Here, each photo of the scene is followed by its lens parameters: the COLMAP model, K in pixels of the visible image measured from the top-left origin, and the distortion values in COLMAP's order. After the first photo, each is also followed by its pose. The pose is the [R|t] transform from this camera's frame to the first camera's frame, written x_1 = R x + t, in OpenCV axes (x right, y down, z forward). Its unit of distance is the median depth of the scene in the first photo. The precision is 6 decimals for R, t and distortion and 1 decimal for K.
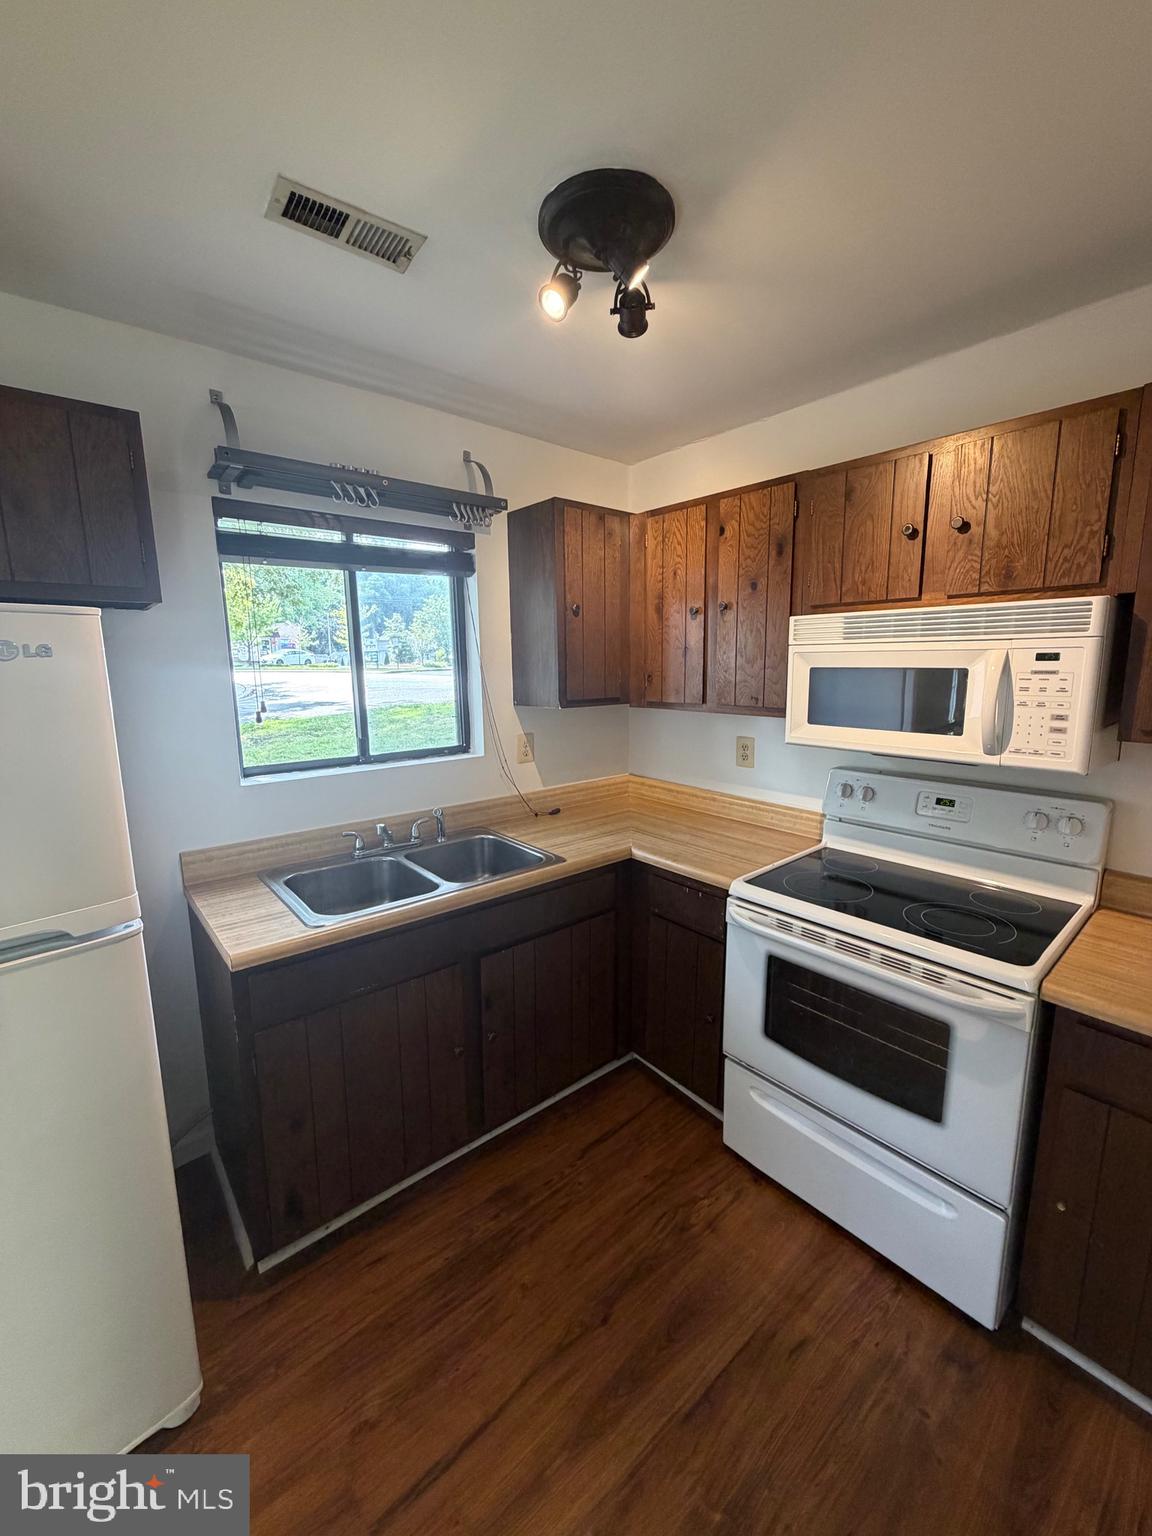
lens RADIAL K [[619.7, 0, 581.2], [0, 619.7, 766.8], [0, 0, 1]] dist [0.000451, 0.000195]
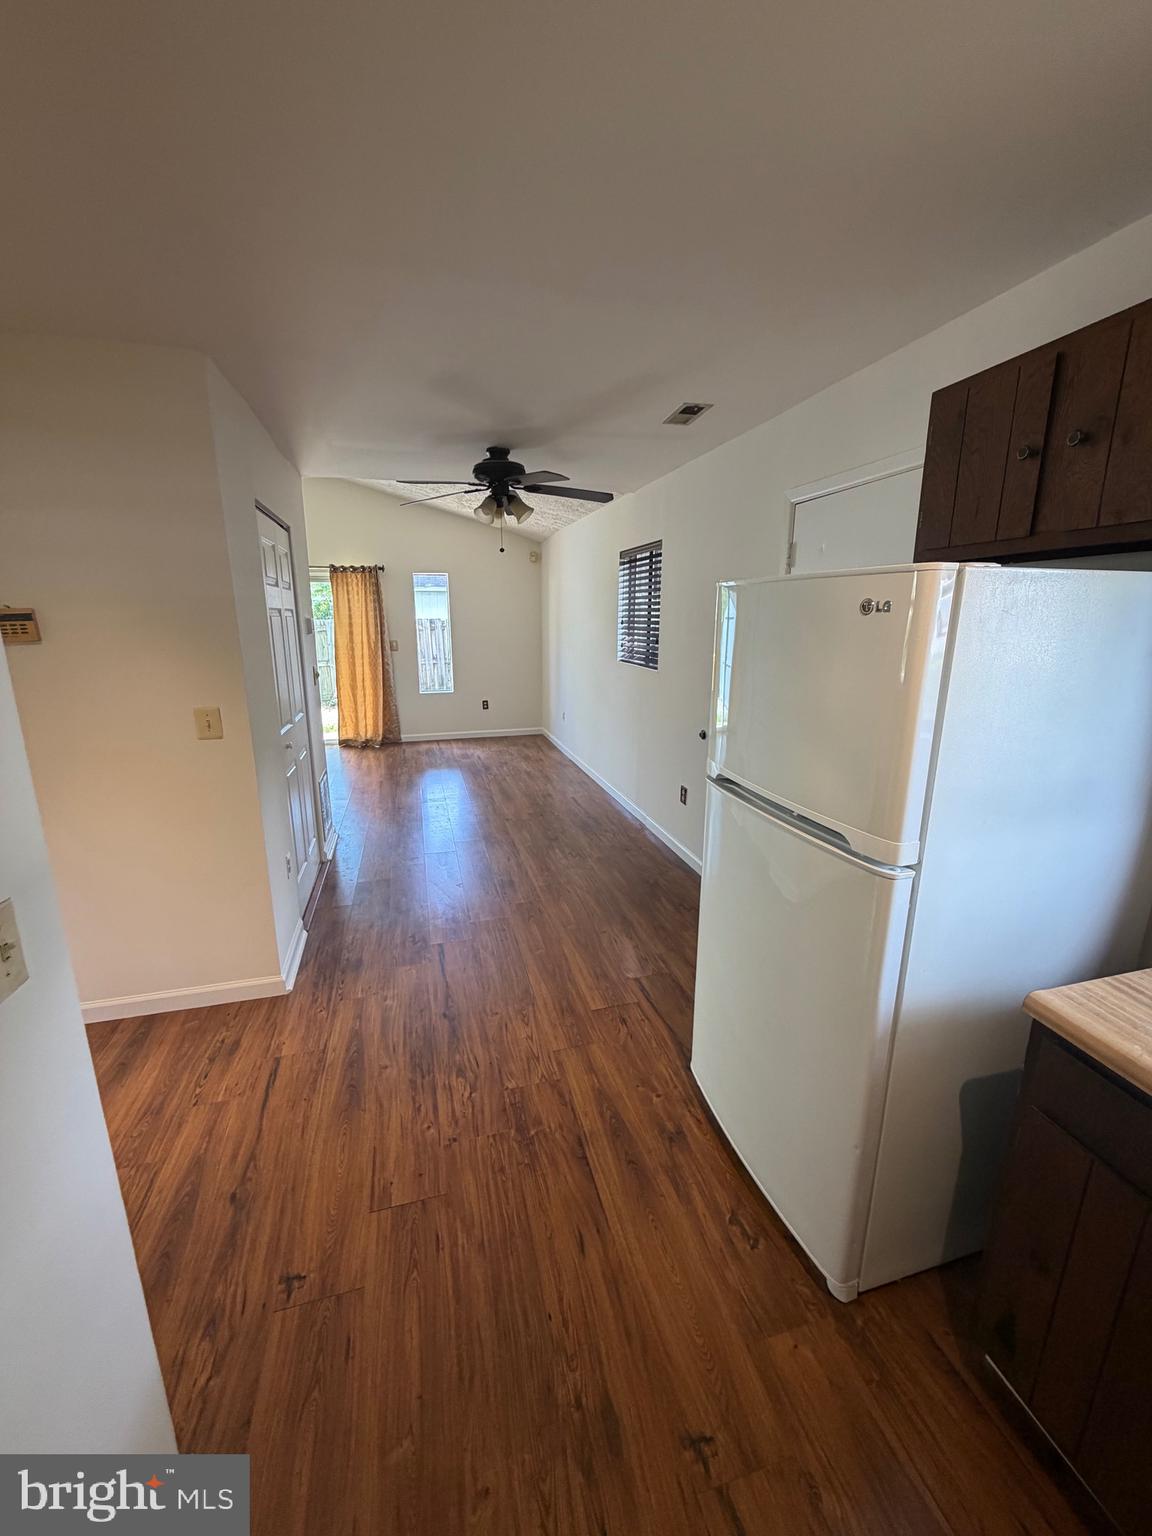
lens RADIAL K [[619.7, 0, 581.2], [0, 619.7, 766.8], [0, 0, 1]] dist [0.000451, 0.000195]
pose [[-0.436364, 0.219136, -0.872677, 0.467965], [-0.155800, 0.936836, 0.313151, -0.184273], [0.886179, 0.272611, -0.374661, 1.027076]]
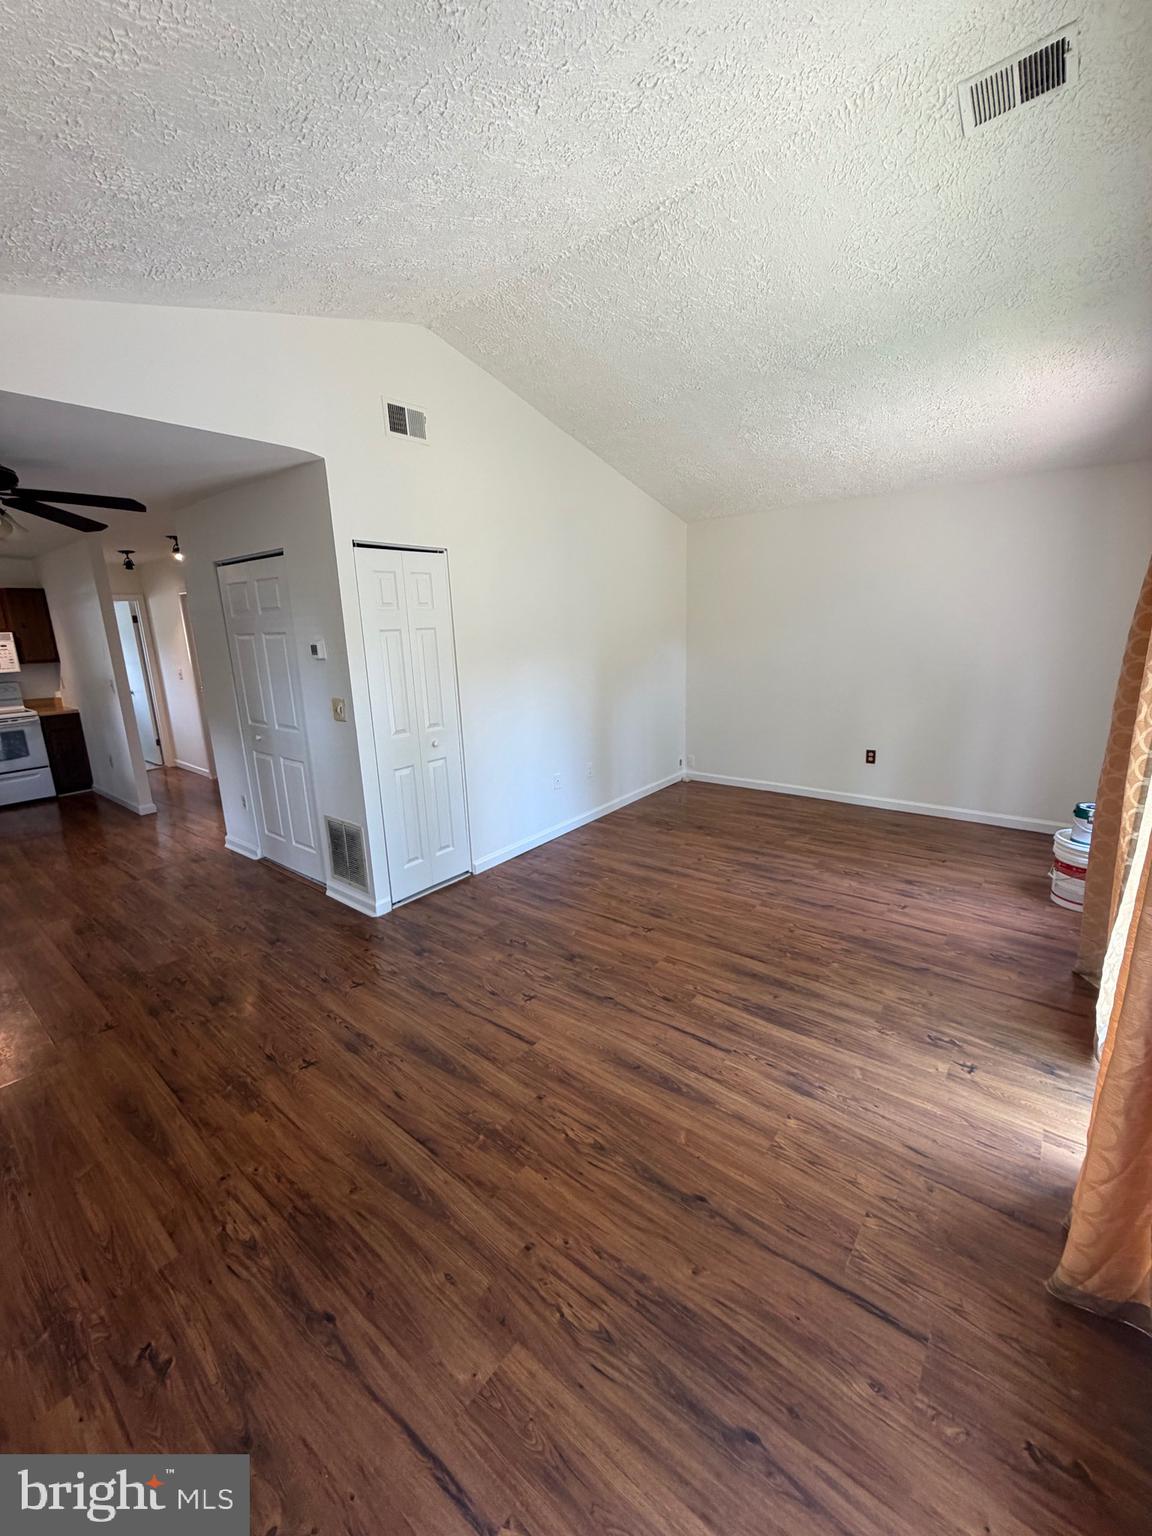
lens RADIAL K [[619.7, 0, 581.2], [0, 619.7, 766.8], [0, 0, 1]] dist [0.000451, 0.000195]
pose [[-0.172356, -0.237197, 0.956050, -0.612272], [0.218627, 0.937155, 0.271923, -0.083860], [-0.960466, 0.255886, -0.109667, 0.324859]]
